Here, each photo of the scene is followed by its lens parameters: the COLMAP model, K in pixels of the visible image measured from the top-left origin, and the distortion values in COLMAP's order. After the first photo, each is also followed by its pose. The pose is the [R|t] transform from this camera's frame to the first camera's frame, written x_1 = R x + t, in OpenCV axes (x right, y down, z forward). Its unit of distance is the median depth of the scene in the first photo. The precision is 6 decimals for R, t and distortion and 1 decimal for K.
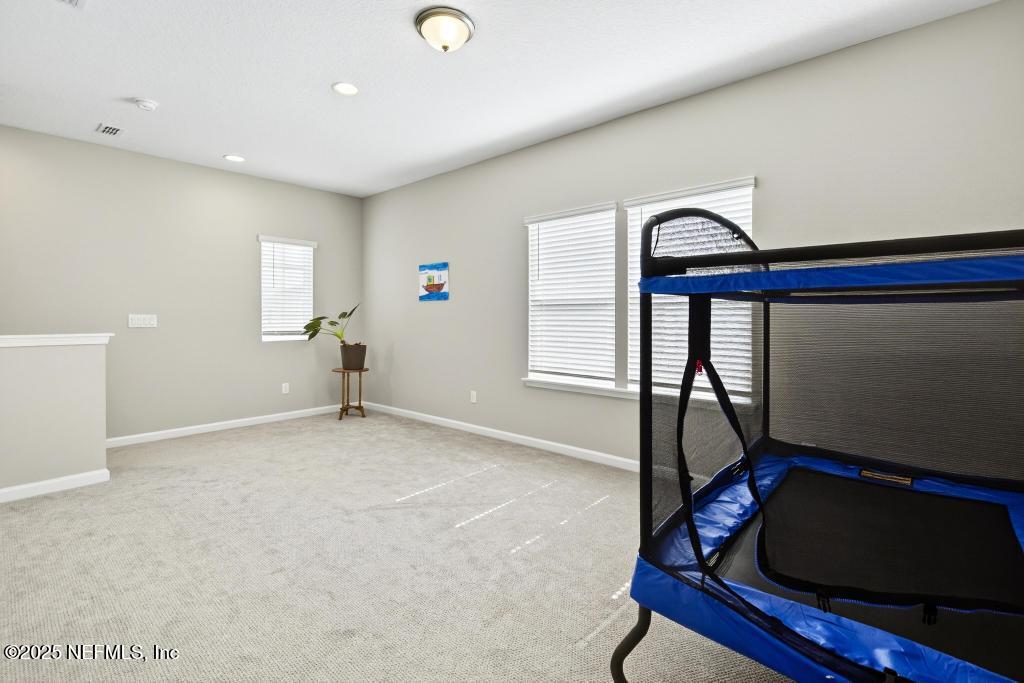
lens RADIAL K [[465.4, 0, 508.1], [0, 465.4, 348.0], [0, 0, 1]] dist [0.002058, 0.000720]
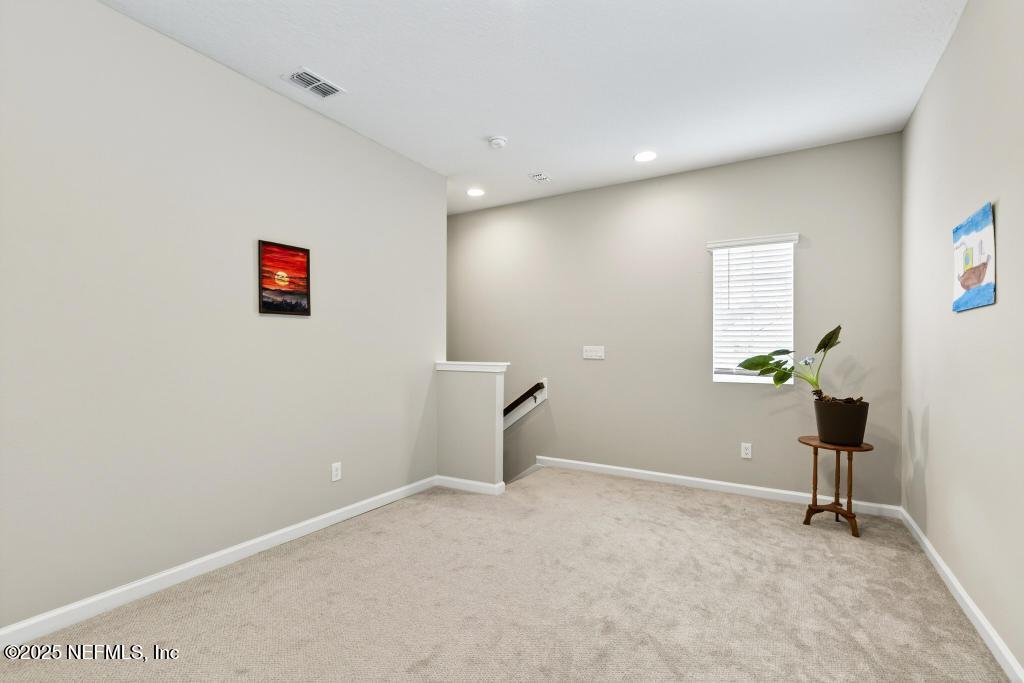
lens RADIAL K [[465.4, 0, 508.1], [0, 465.4, 348.0], [0, 0, 1]] dist [0.002058, 0.000720]
pose [[0.176554, 0.005688, -0.984274, 0.151579], [-0.071574, 0.997410, -0.007074, -0.038240], [0.981685, 0.071698, 0.176504, 0.530686]]
